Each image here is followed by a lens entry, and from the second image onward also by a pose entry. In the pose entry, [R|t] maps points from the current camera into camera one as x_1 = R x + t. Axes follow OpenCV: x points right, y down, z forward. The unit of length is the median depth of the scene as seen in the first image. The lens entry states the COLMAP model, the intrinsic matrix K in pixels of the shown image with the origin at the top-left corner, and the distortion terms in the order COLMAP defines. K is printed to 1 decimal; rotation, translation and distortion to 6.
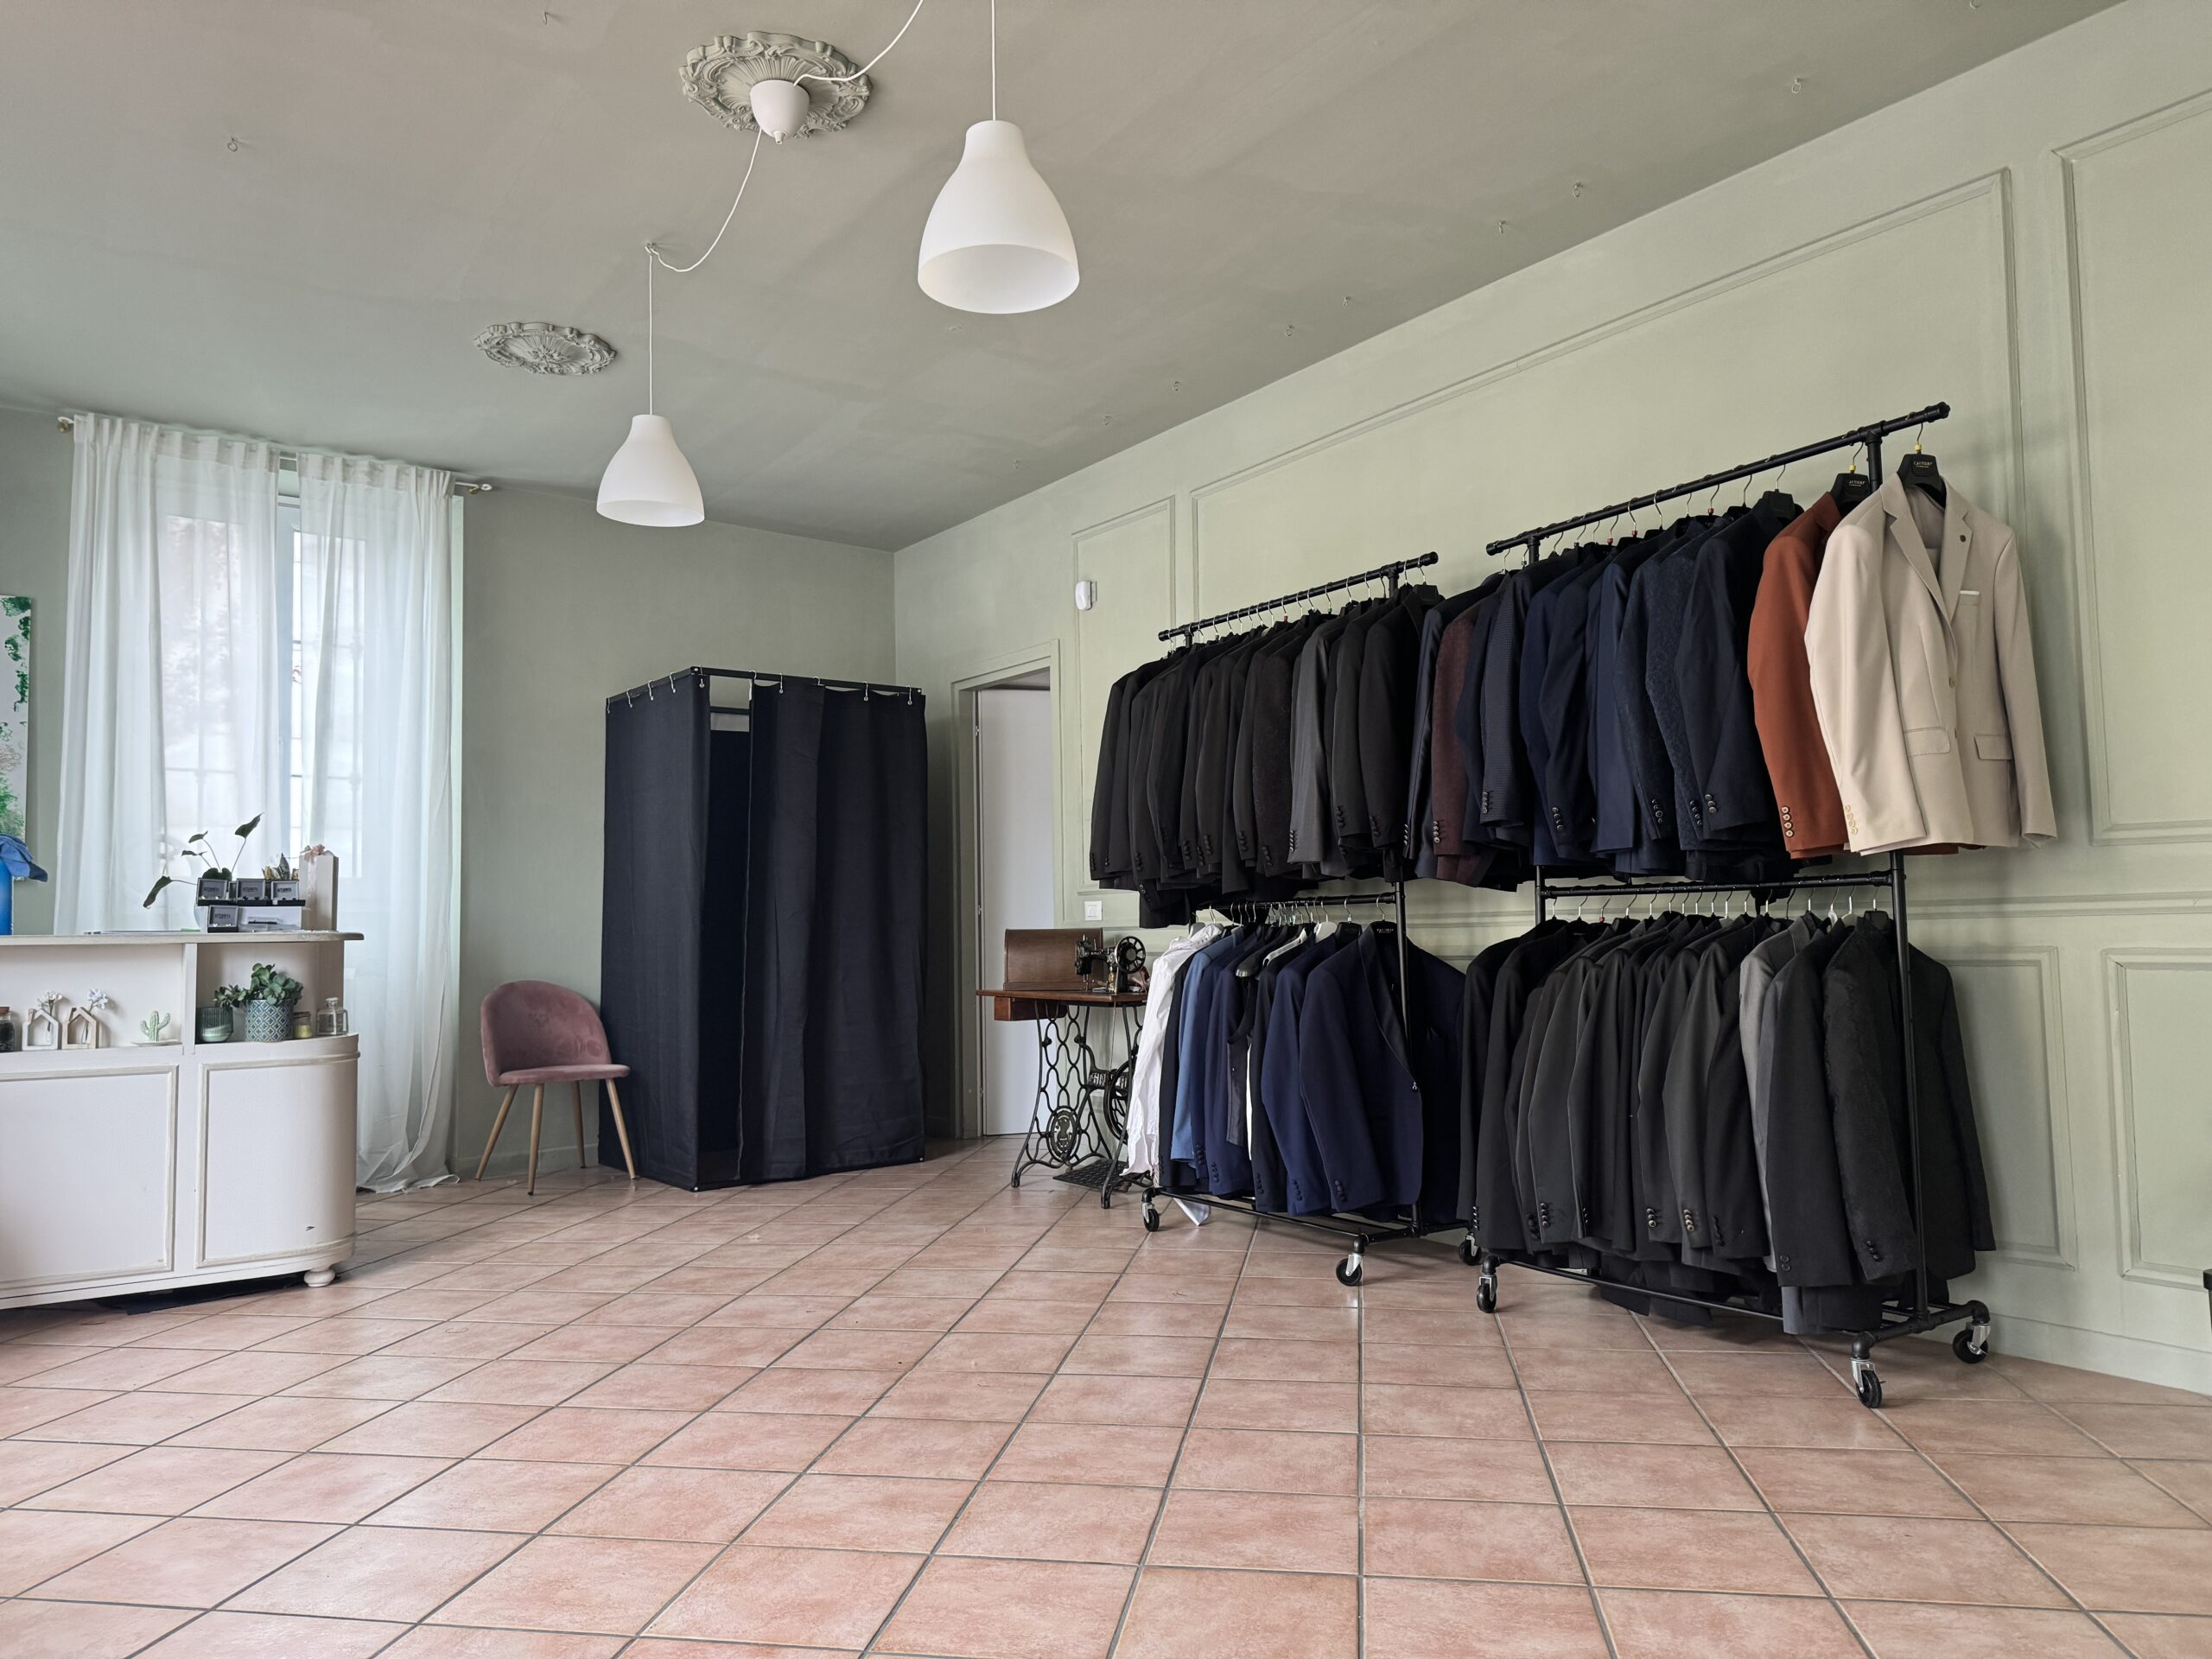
lens RADIAL K [[1547.7, 0, 1106.0], [0, 1547.7, 829.5], [0, 0, 1]] dist [0.000538, 0.000212]
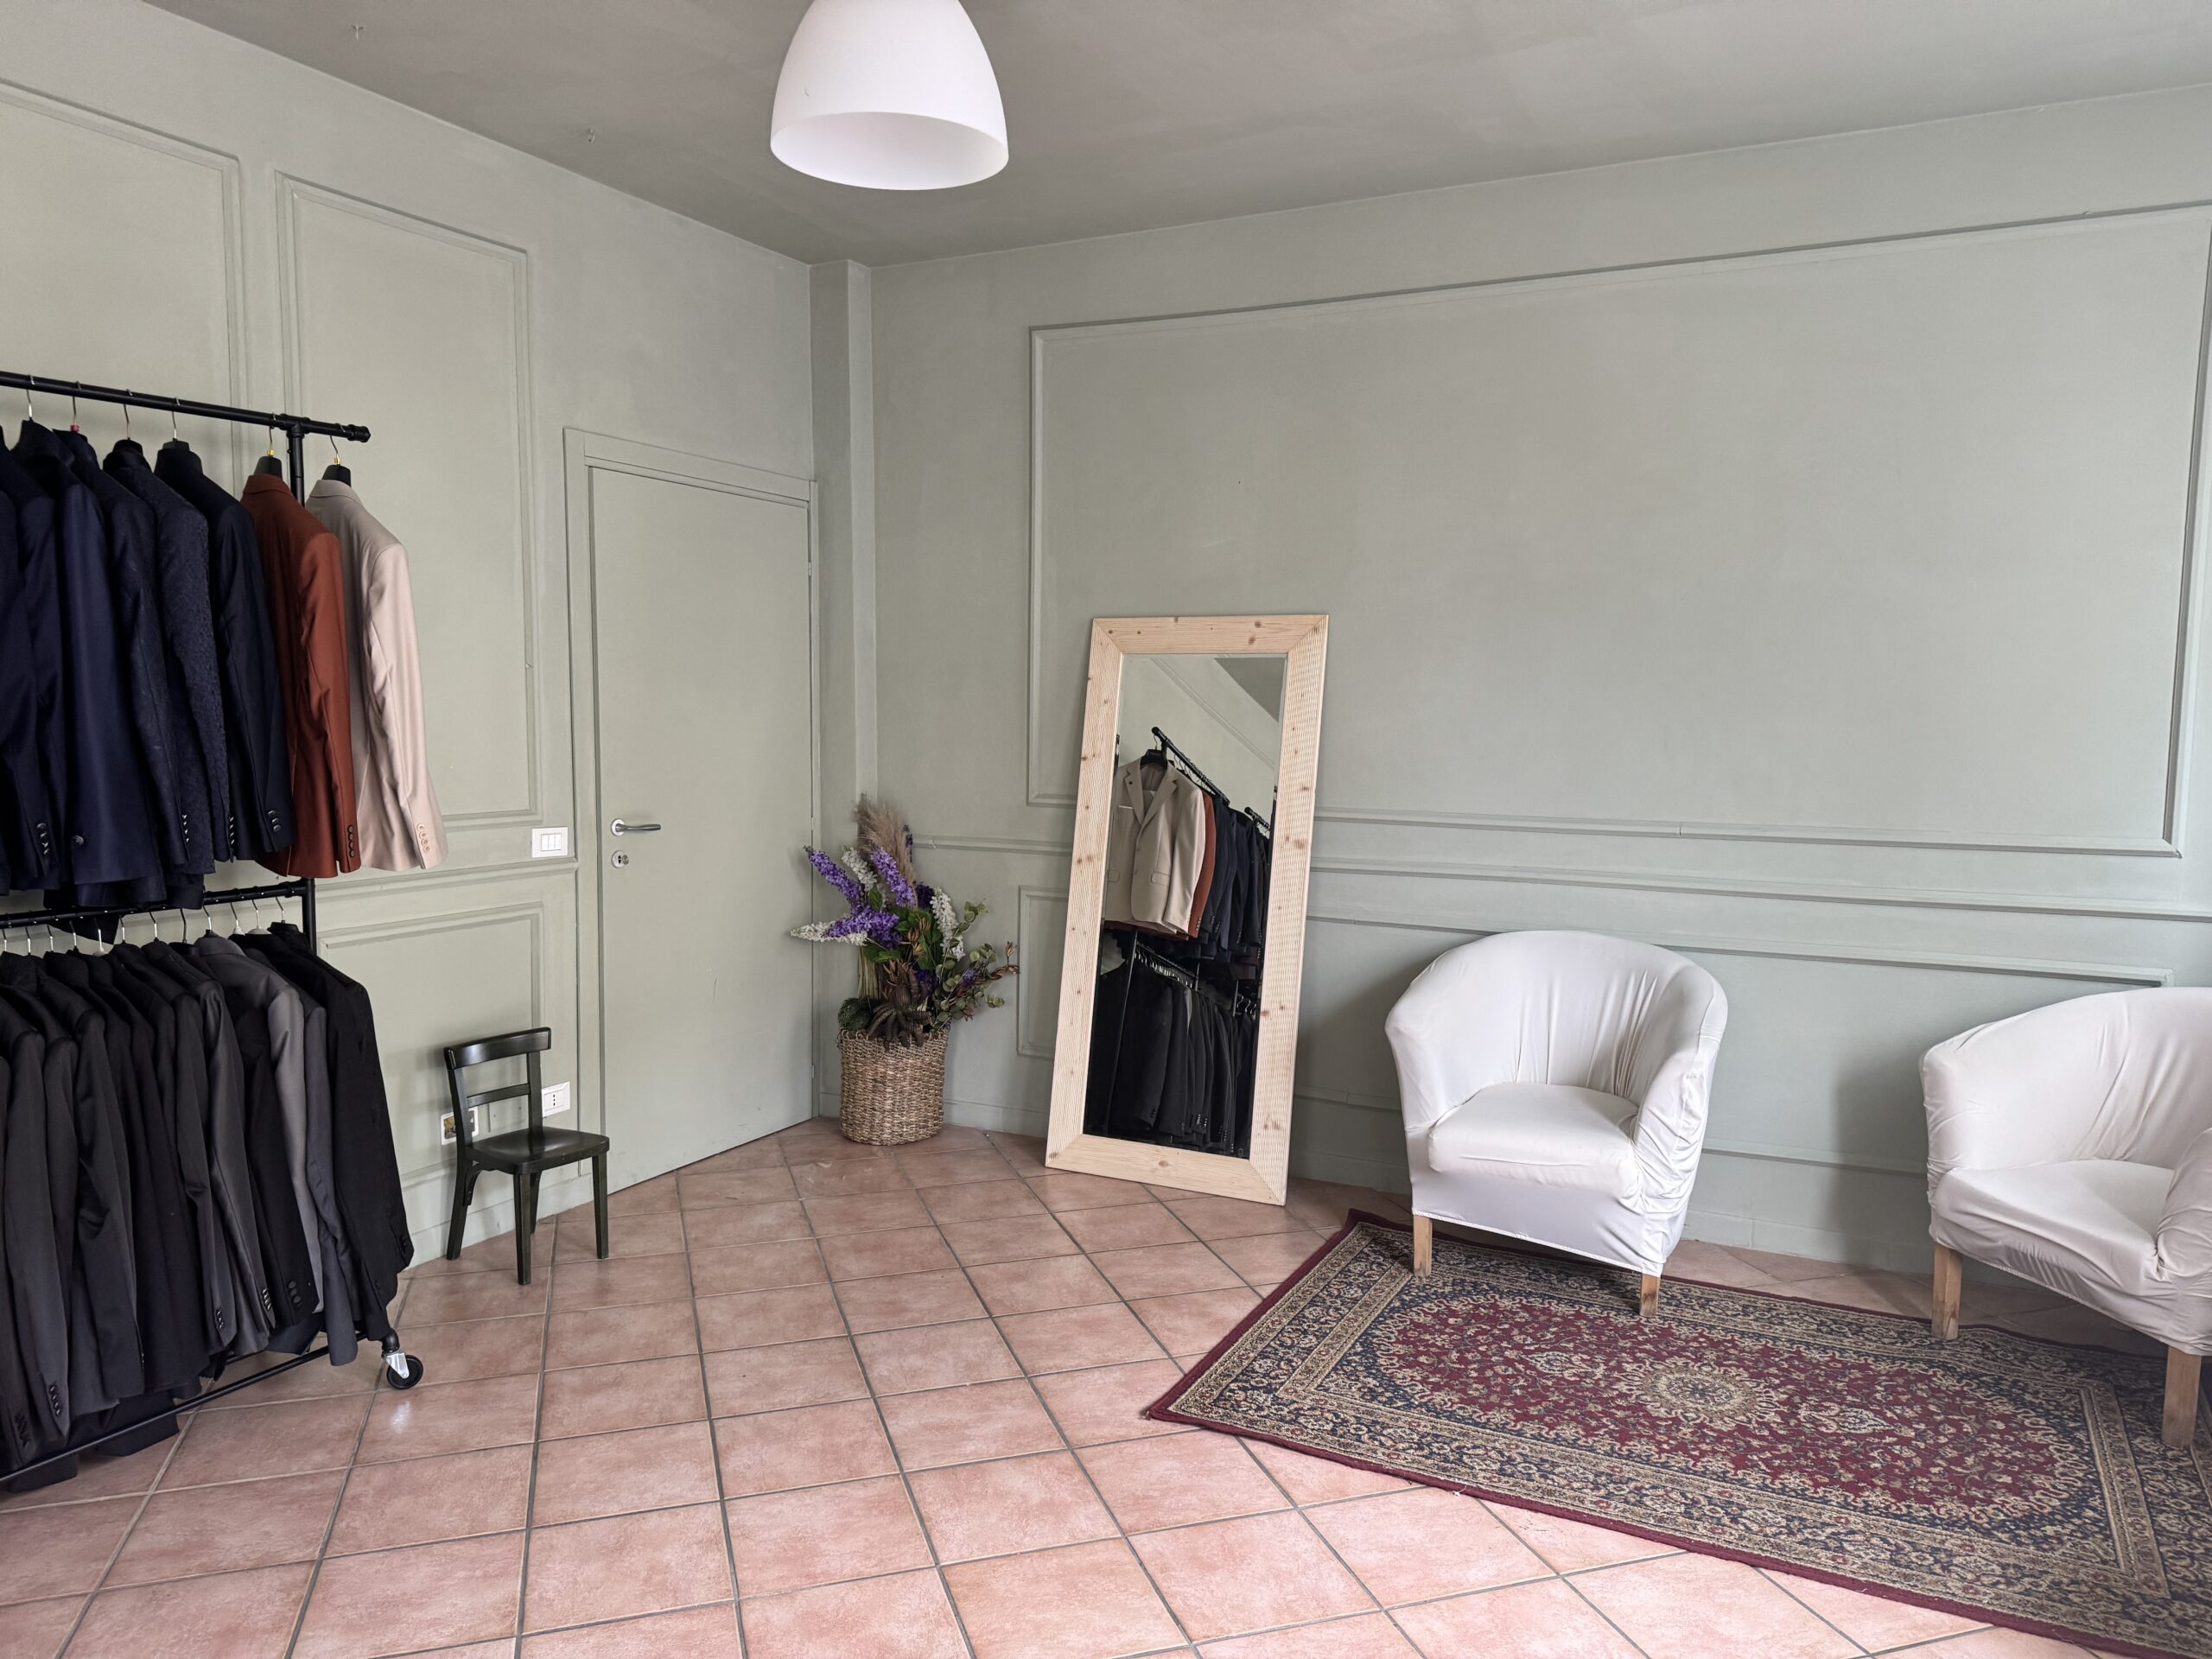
lens RADIAL K [[1547.7, 0, 1106.0], [0, 1547.7, 829.5], [0, 0, 1]] dist [0.000538, 0.000212]
pose [[-0.454578, -0.065462, 0.888298, -0.604596], [-0.062146, 0.997196, 0.041684, -0.079786], [-0.888536, -0.036256, -0.457371, 0.998189]]
